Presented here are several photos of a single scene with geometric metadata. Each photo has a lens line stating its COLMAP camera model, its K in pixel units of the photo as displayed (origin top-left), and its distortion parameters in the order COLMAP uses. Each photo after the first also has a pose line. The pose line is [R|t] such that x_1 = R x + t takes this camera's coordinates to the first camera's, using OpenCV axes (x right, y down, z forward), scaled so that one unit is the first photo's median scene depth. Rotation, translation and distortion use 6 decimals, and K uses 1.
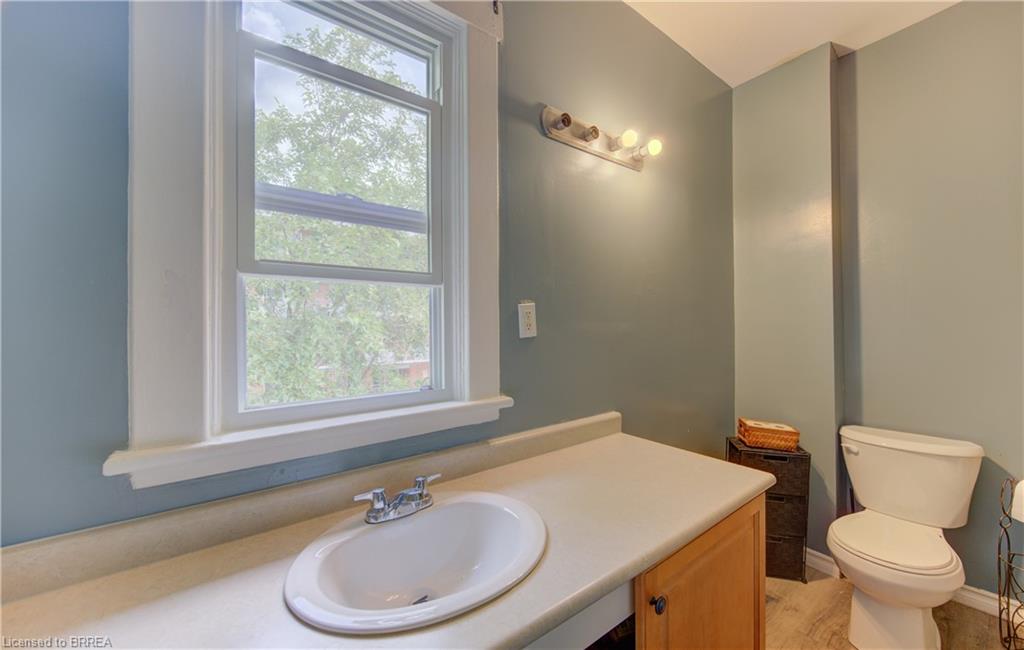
lens RADIAL K [[375.9, 0, 512.0], [0, 375.9, 325.0], [0, 0, 1]] dist [-0.000791, -0.000002]
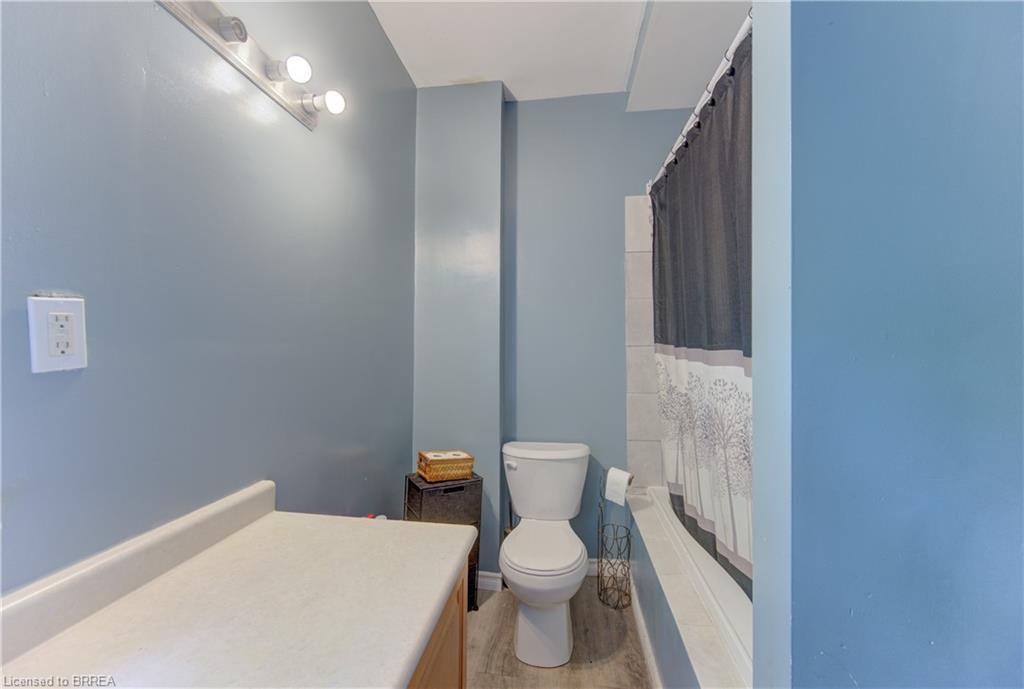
lens RADIAL K [[408.5, 0, 512.0], [0, 408.5, 344.5], [0, 0, 1]] dist [-0.004243, -0.000478]
pose [[0.684310, 0.019396, 0.728933, 0.046258], [-0.018689, 0.999784, -0.009059, -0.004349], [-0.728951, -0.007424, 0.684525, 0.198211]]
